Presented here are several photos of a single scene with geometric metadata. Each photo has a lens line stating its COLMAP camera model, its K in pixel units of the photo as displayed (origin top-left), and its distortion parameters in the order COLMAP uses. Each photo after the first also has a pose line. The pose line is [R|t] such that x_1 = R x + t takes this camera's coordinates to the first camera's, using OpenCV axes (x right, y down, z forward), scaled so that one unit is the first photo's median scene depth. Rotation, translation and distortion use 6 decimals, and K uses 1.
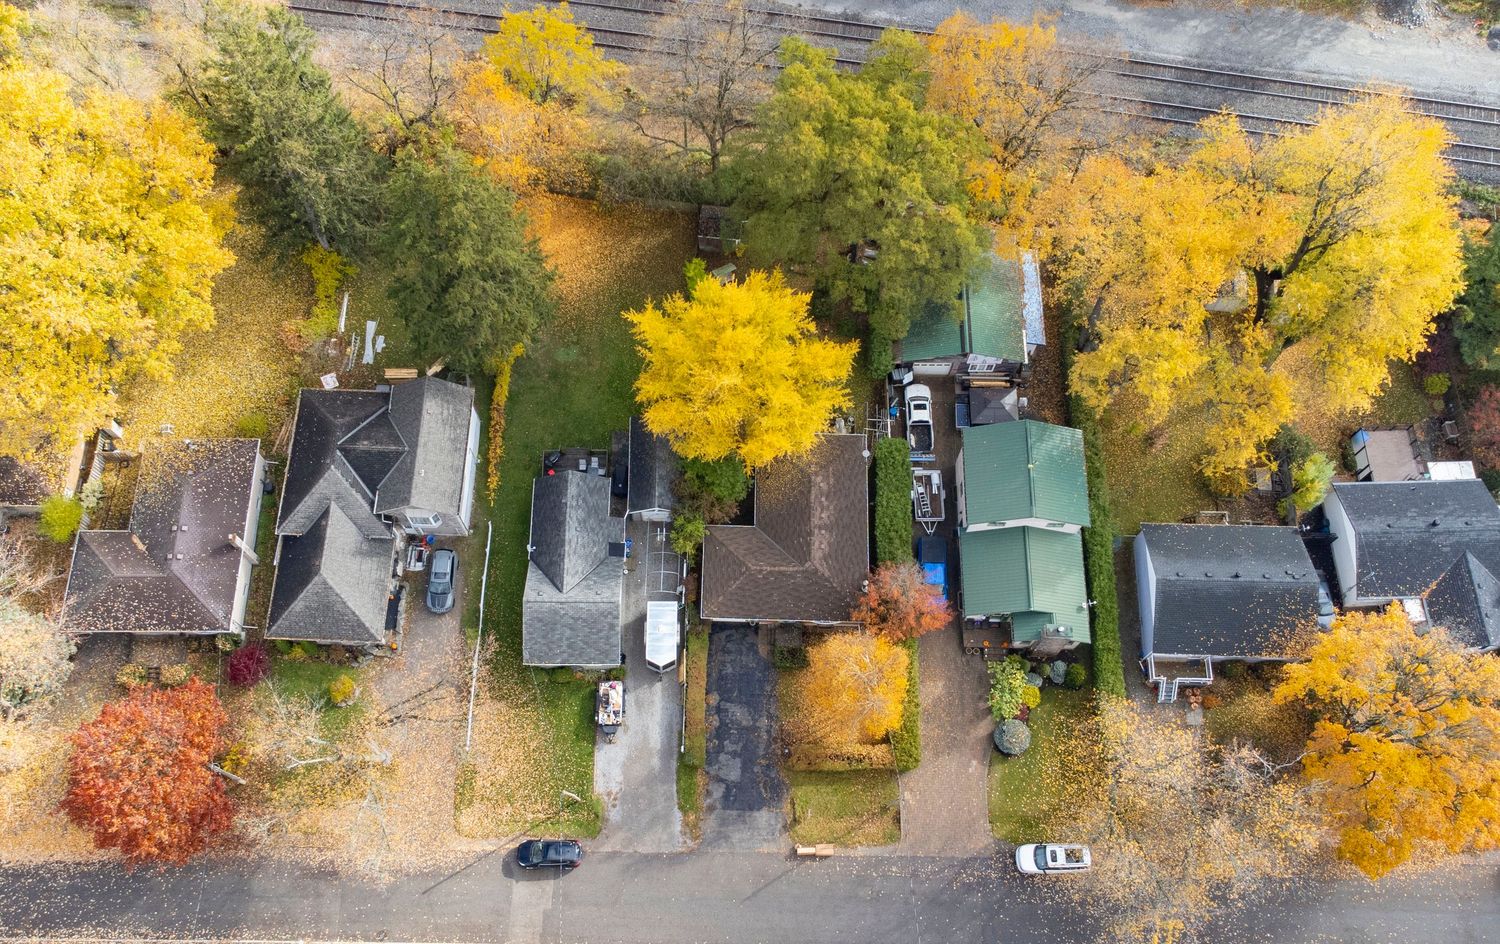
lens RADIAL K [[1321.1, 0, 744.1], [0, 1321.1, 501.6], [0, 0, 1]] dist [0.090429, -0.002097]
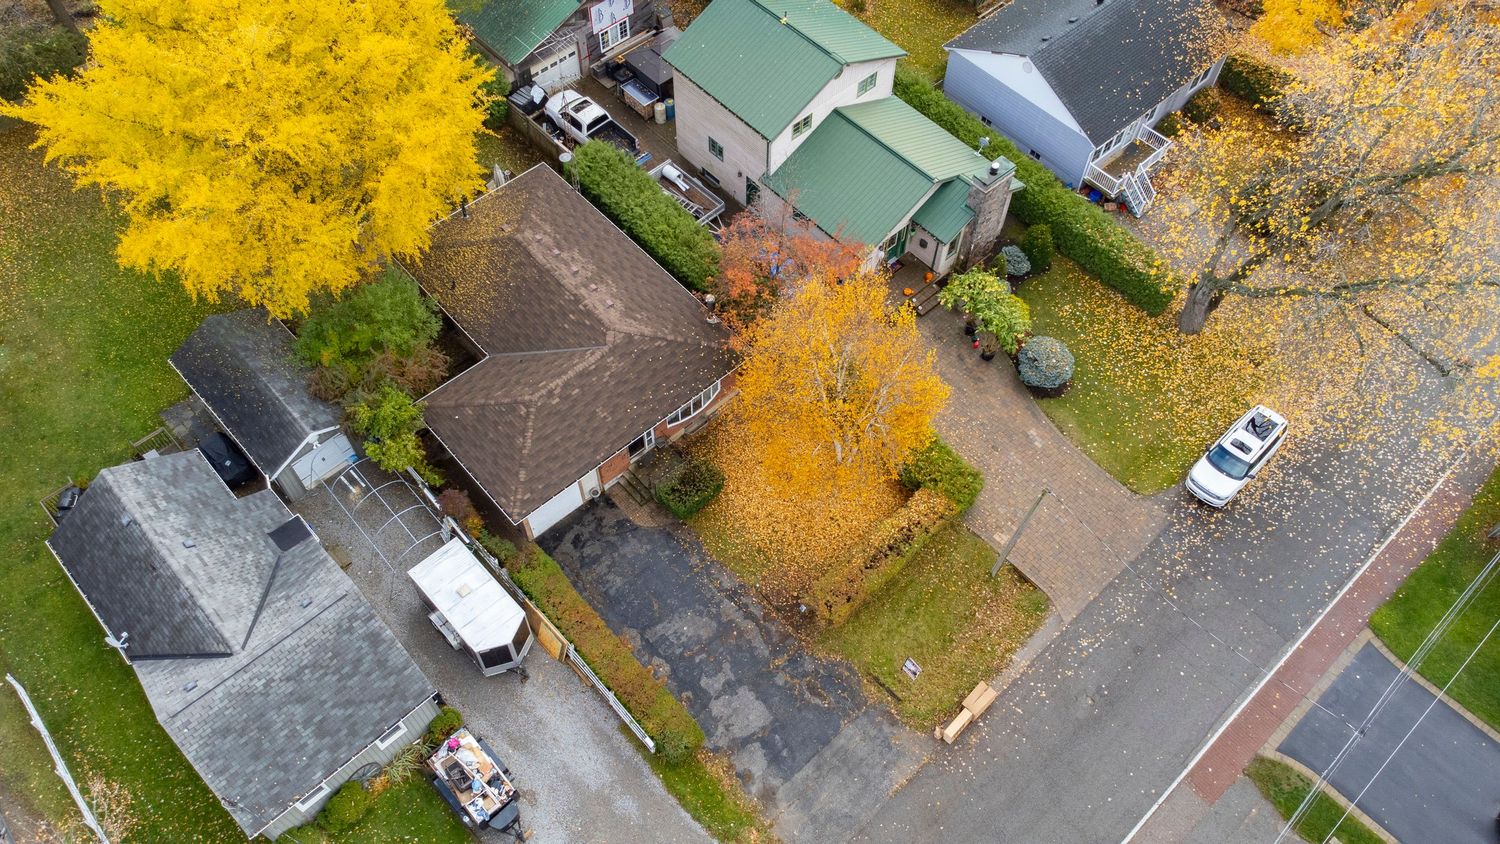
lens RADIAL K [[1106.0, 0, 745.8], [0, 1106.0, 422.4], [0, 0, 1]] dist [0.035434, 0.038829]
pose [[0.730411, -0.572415, 0.372613, -0.103983], [0.636928, 0.767831, -0.068975, 0.143390], [-0.246621, 0.287708, 0.925420, 0.562121]]
